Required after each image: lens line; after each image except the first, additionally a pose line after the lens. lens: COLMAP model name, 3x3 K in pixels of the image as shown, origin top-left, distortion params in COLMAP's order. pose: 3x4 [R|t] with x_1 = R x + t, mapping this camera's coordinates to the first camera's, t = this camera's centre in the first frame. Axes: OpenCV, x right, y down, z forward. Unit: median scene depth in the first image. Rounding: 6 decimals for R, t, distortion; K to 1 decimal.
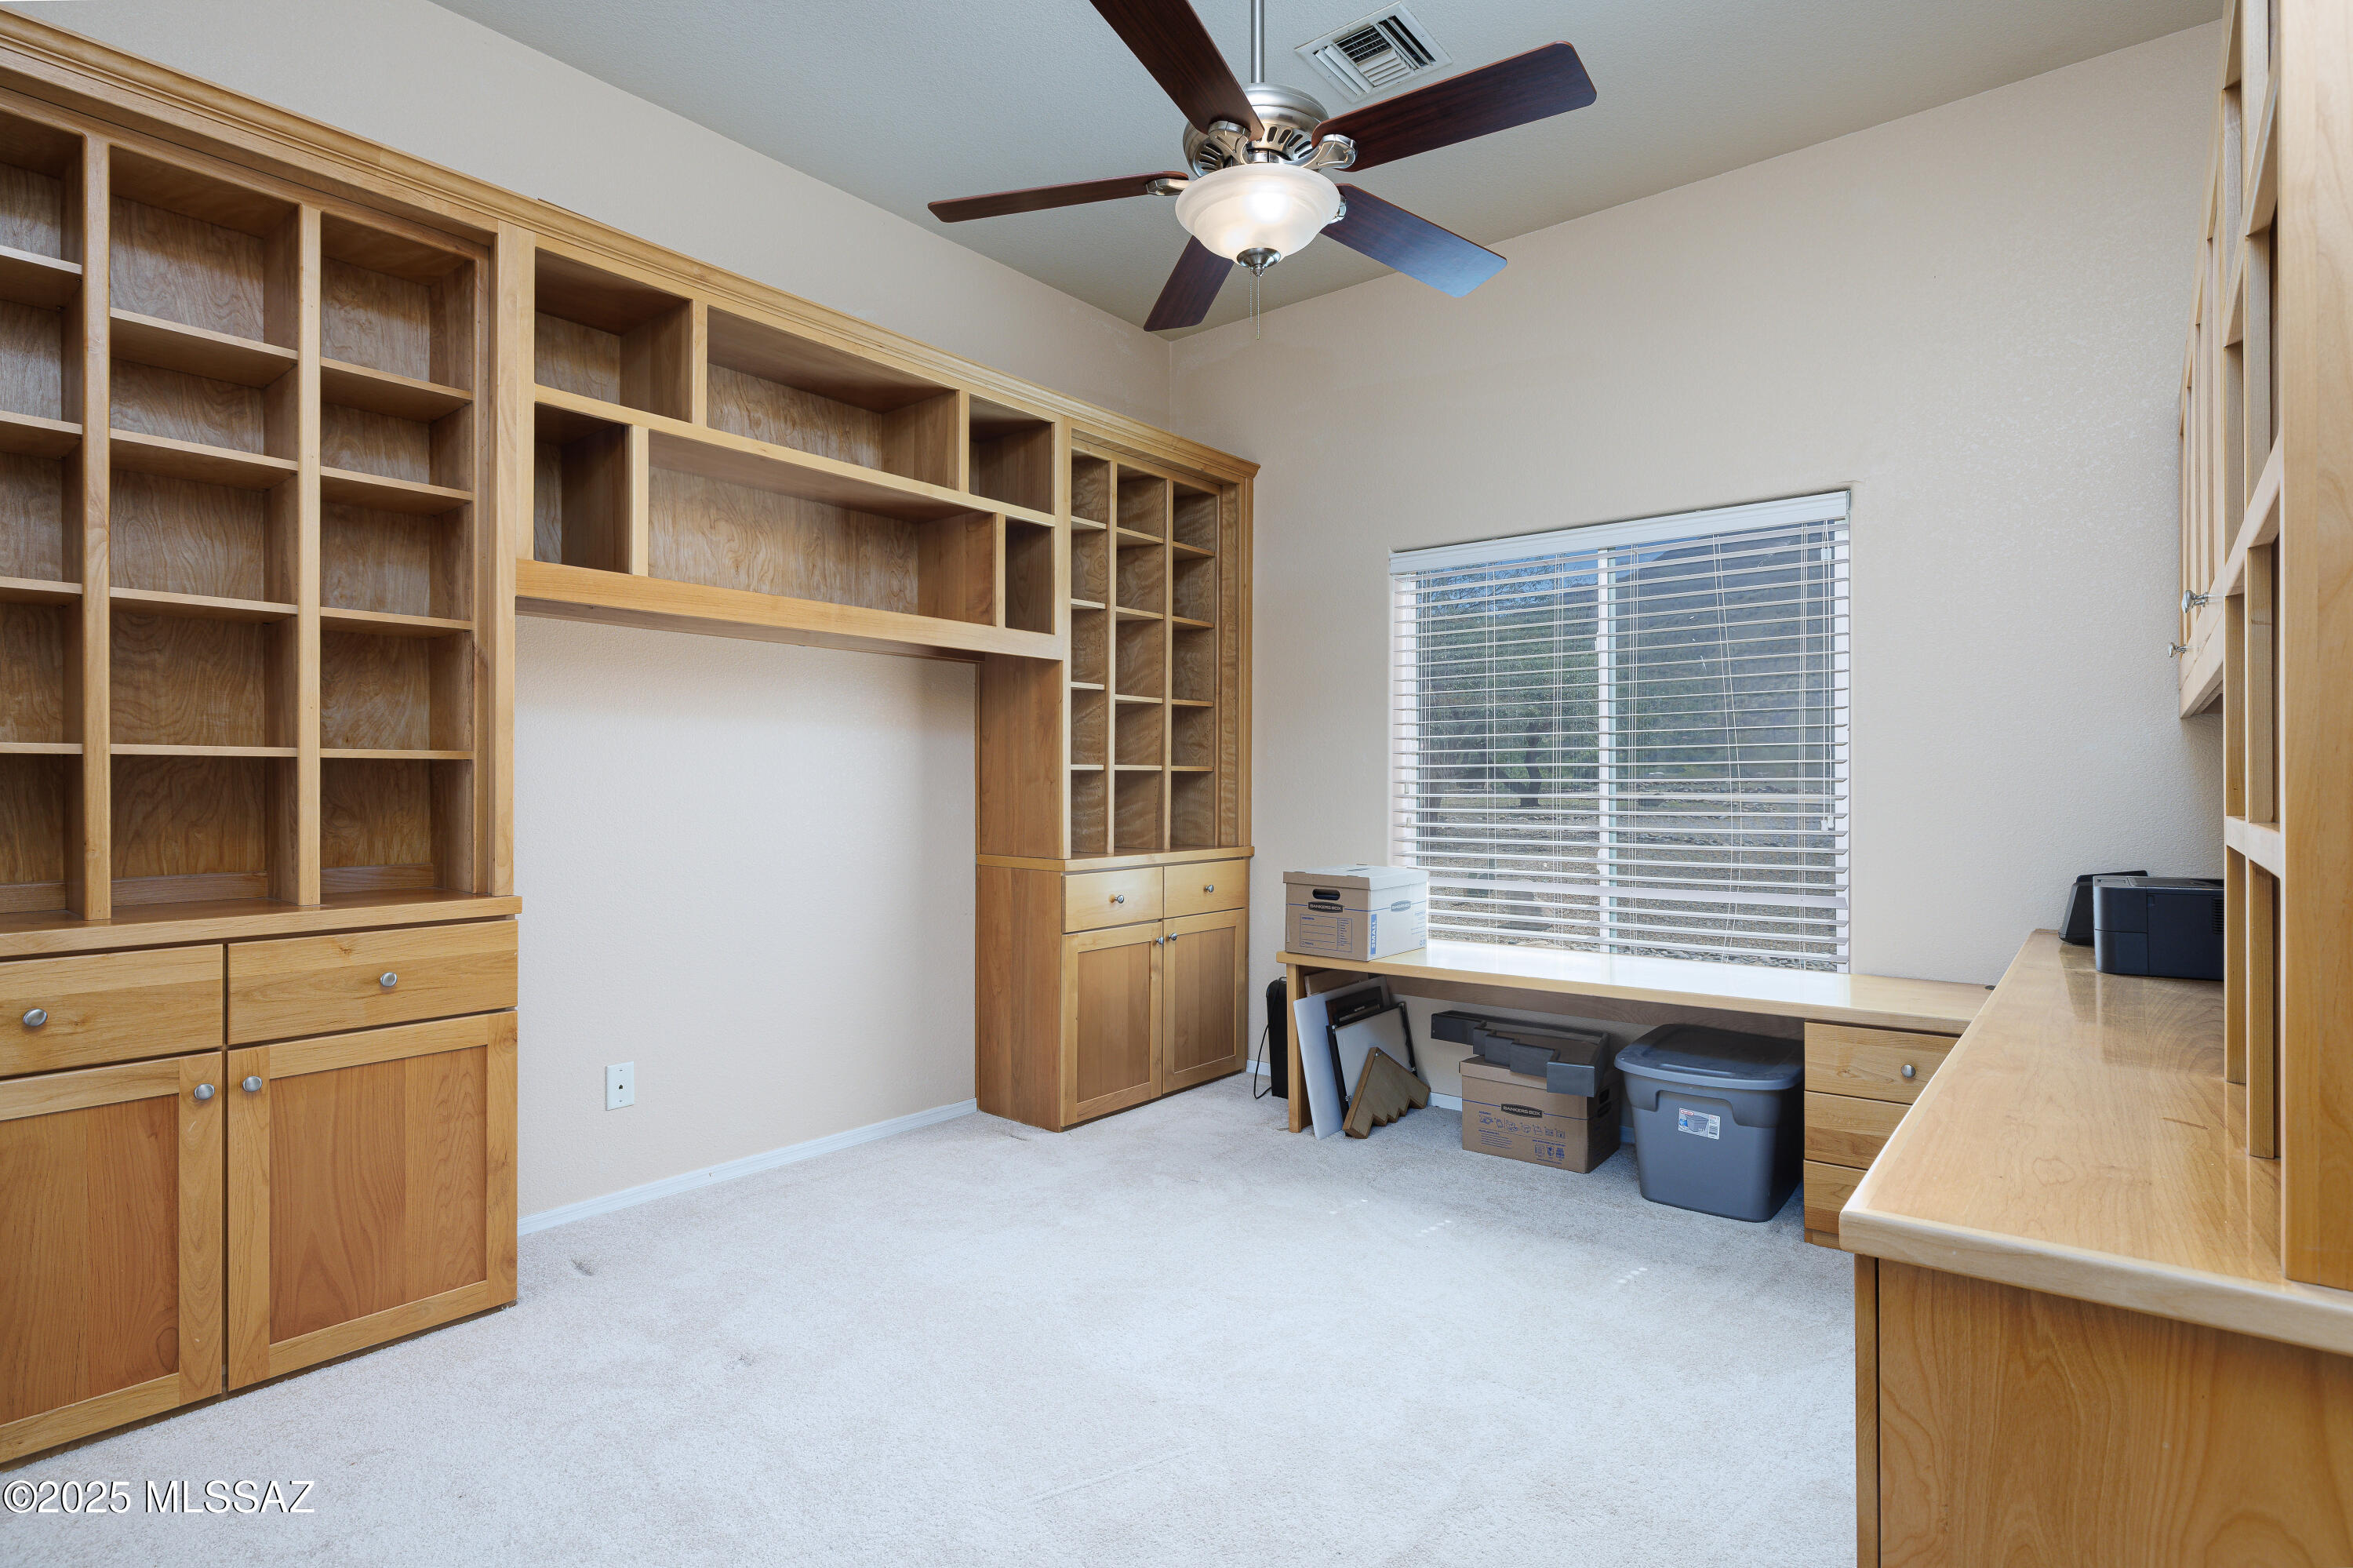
lens RADIAL K [[1170.0, 0, 1176.5], [0, 1170.0, 784.0], [0, 0, 1]] dist [-0.000713, 0.000360]
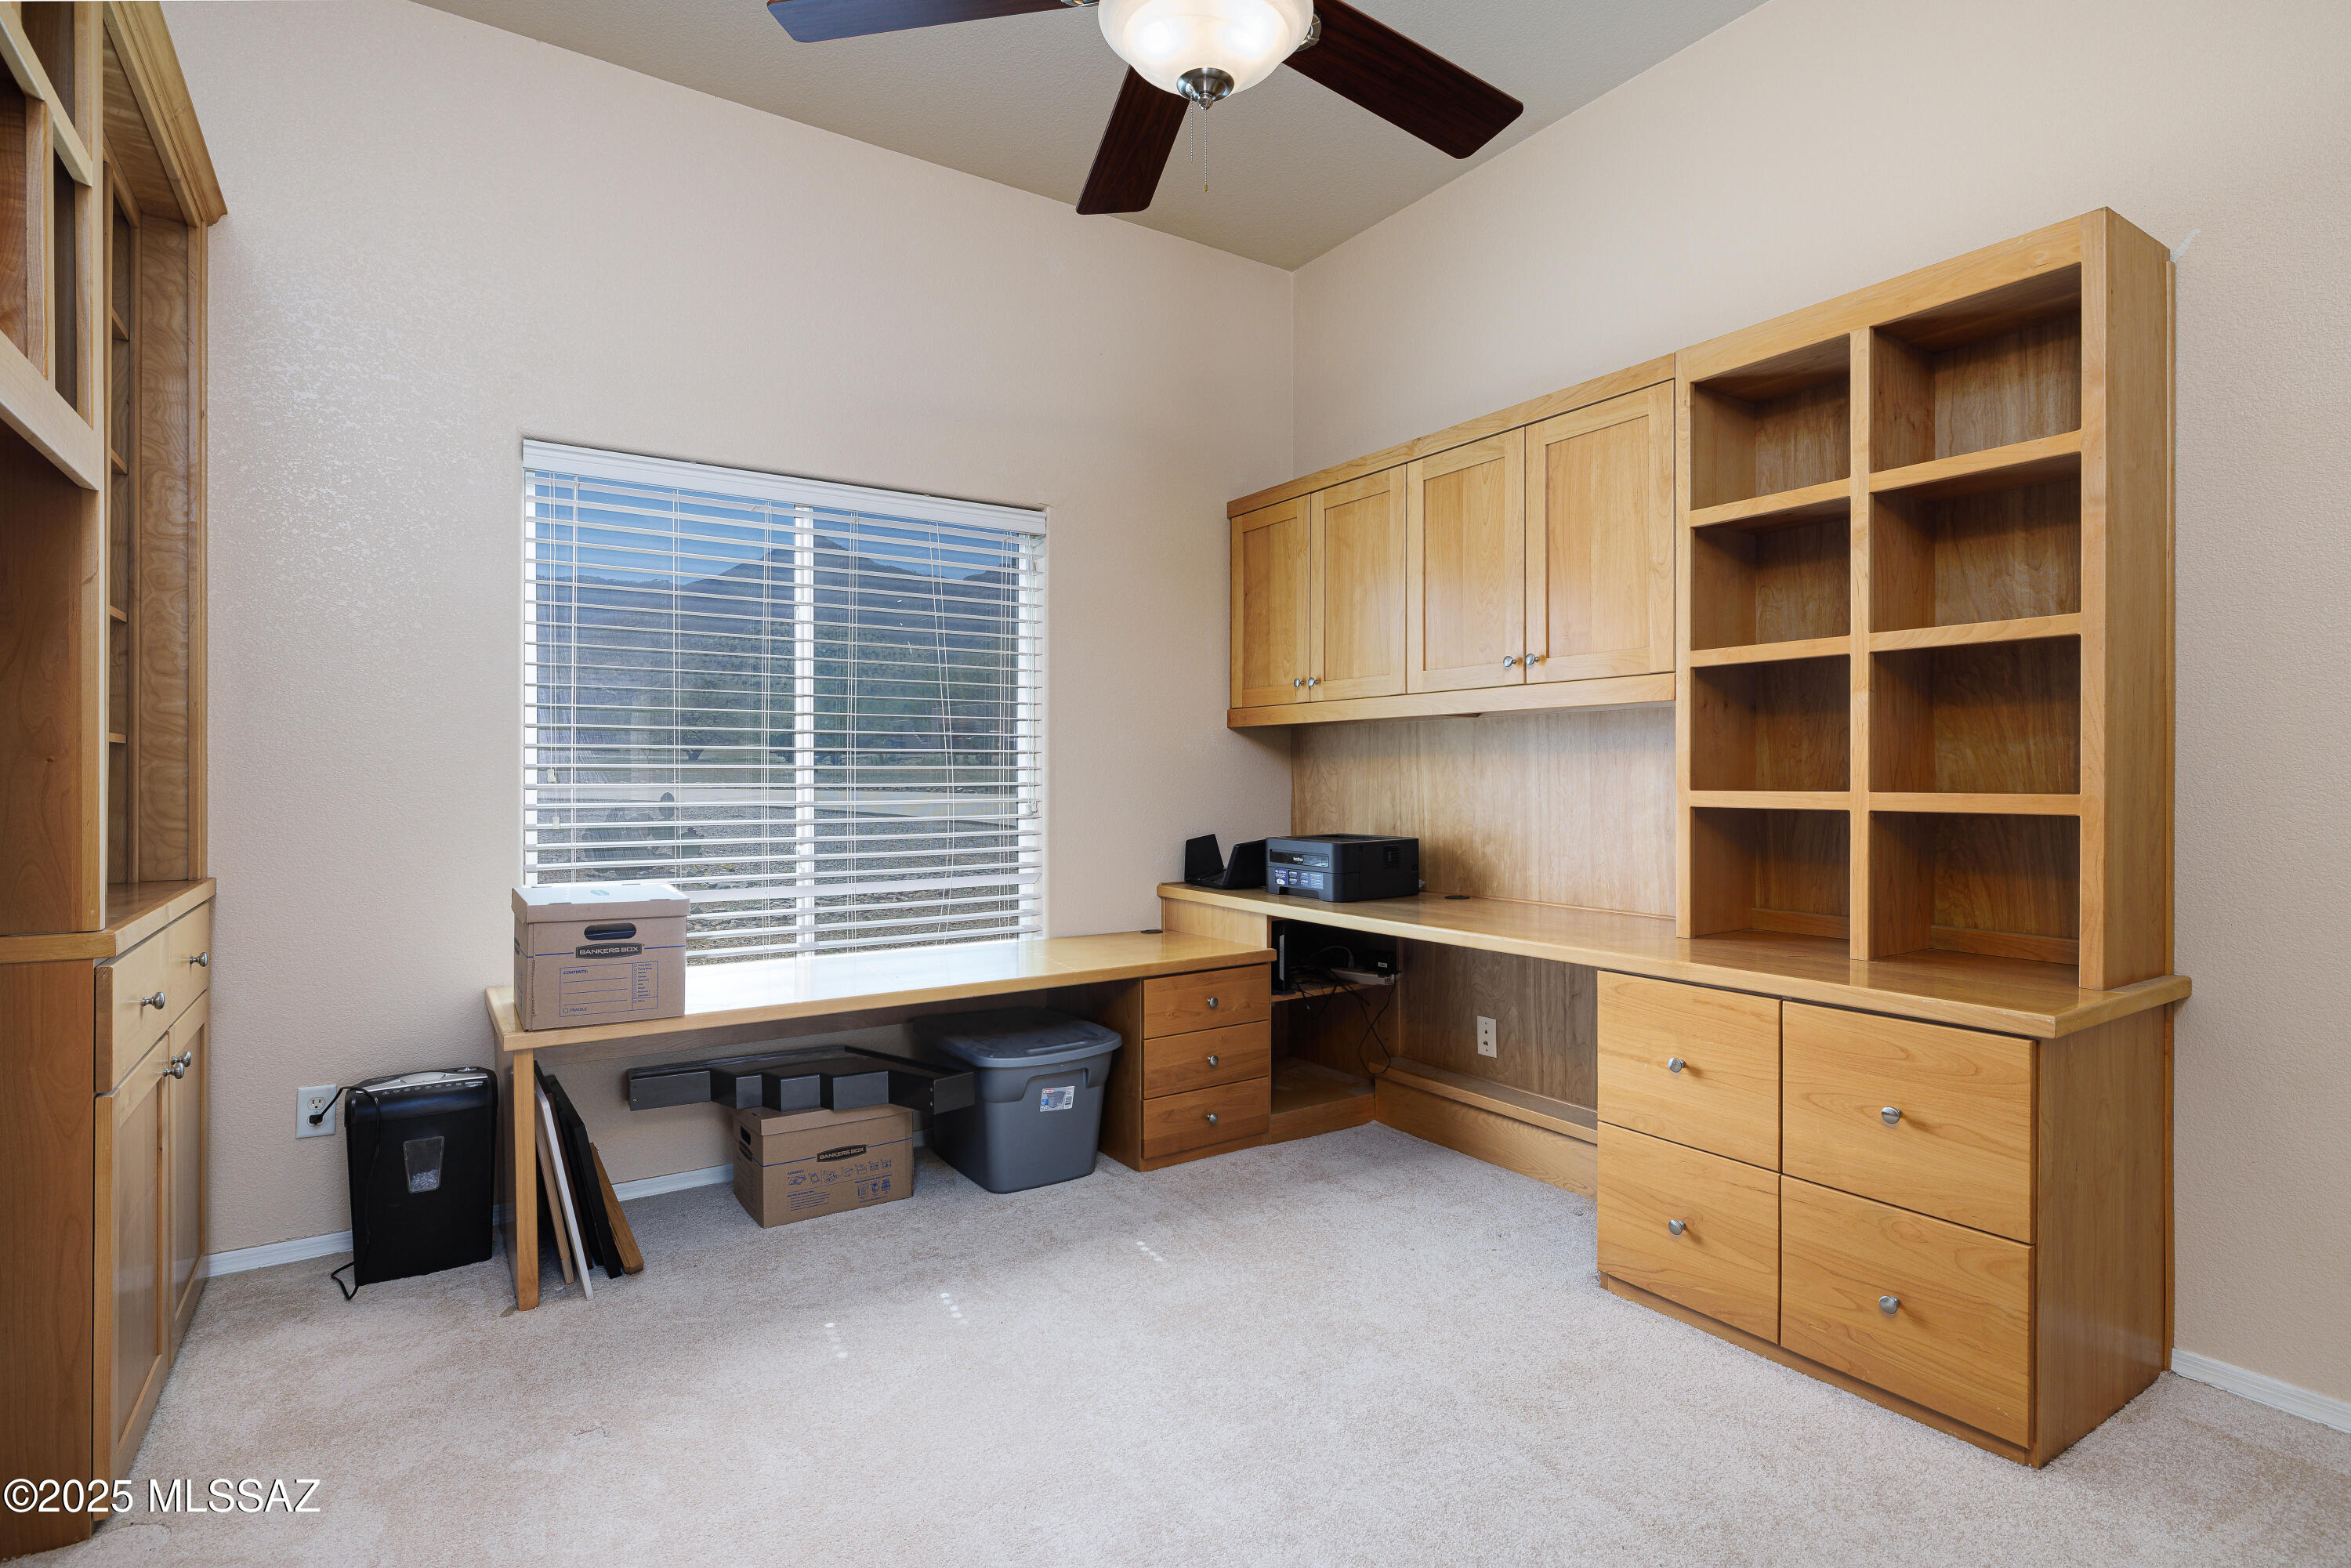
lens RADIAL K [[1168.9, 0, 1175.5], [0, 1168.9, 784.0], [0, 0, 1]] dist [-0.000713, 0.000360]
pose [[0.296906, -0.004014, 0.954898, -0.491167], [-0.005036, 0.999971, 0.005769, 0.003941], [-0.954893, -0.006522, 0.296877, 0.568484]]
